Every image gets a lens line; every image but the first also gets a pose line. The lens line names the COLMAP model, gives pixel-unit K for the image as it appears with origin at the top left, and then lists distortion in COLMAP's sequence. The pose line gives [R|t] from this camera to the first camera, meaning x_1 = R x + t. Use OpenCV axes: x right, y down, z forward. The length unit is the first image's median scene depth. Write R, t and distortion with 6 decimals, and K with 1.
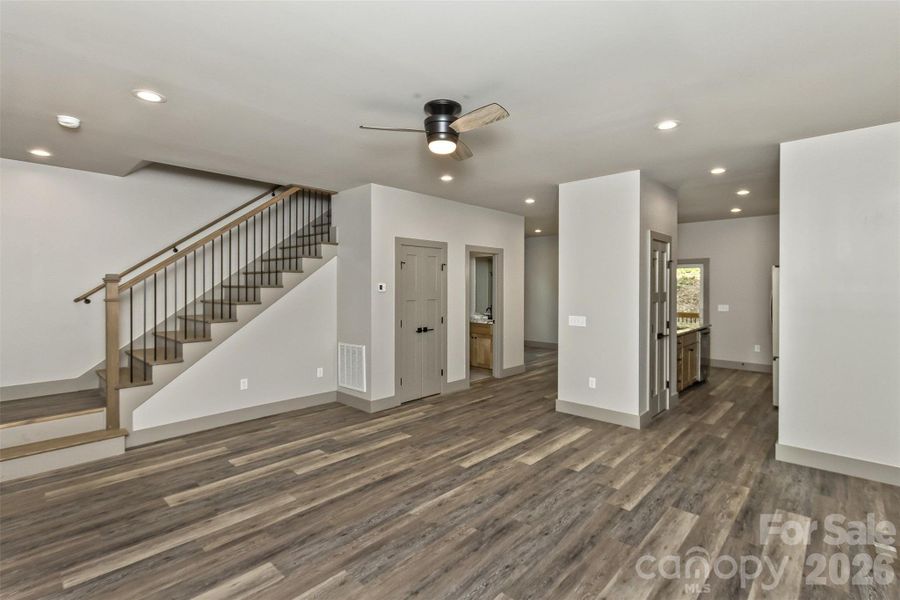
lens RADIAL K [[484.4, 0, 468.4], [0, 484.4, 288.5], [0, 0, 1]] dist [0.001003, -0.000402]
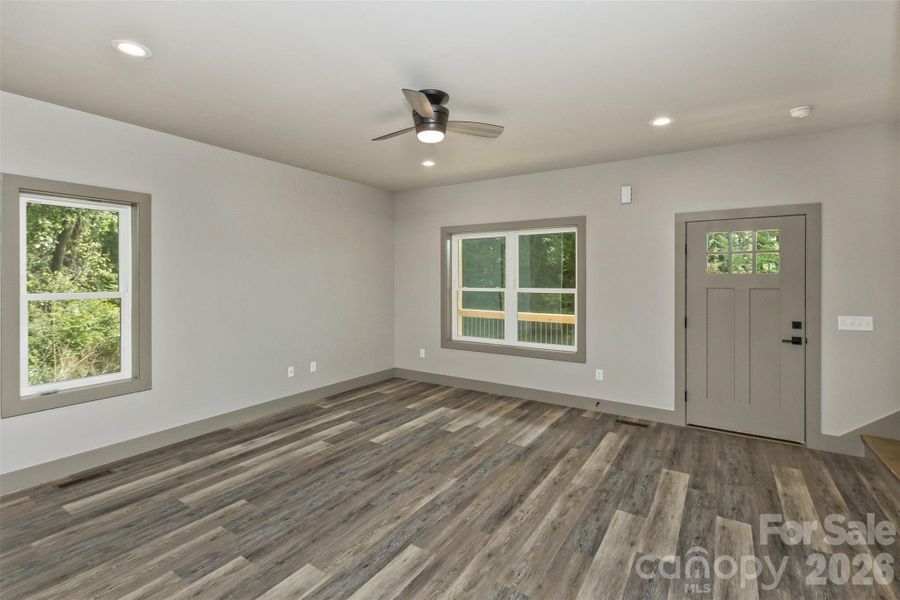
lens RADIAL K [[421.9, 0, 490.4], [0, 421.9, 276.9], [0, 0, 1]] dist [-0.000789, -0.000503]
pose [[-0.973834, -0.003619, -0.227232, 0.026527], [-0.003955, 0.999992, 0.001025, -0.013108], [0.227226, 0.001897, -0.973840, 1.828643]]
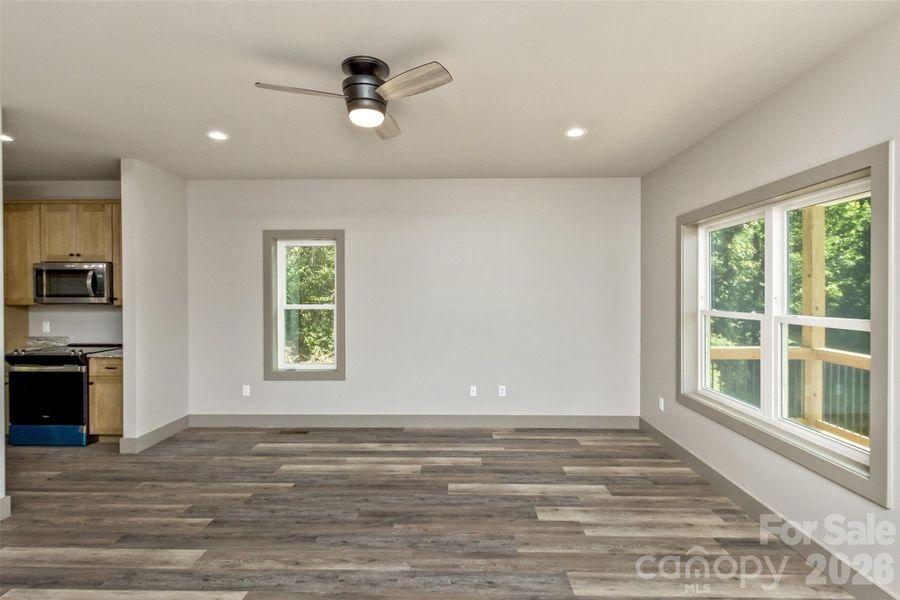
lens RADIAL K [[455.3, 0, 433.9], [0, 455.3, 296.1], [0, 0, 1]] dist [0.000770, -0.000620]
pose [[-0.664210, -0.008548, 0.747497, -0.678001], [0.001670, 0.999915, 0.012919, -0.018436], [-0.747544, 0.009829, -0.664140, 1.370221]]
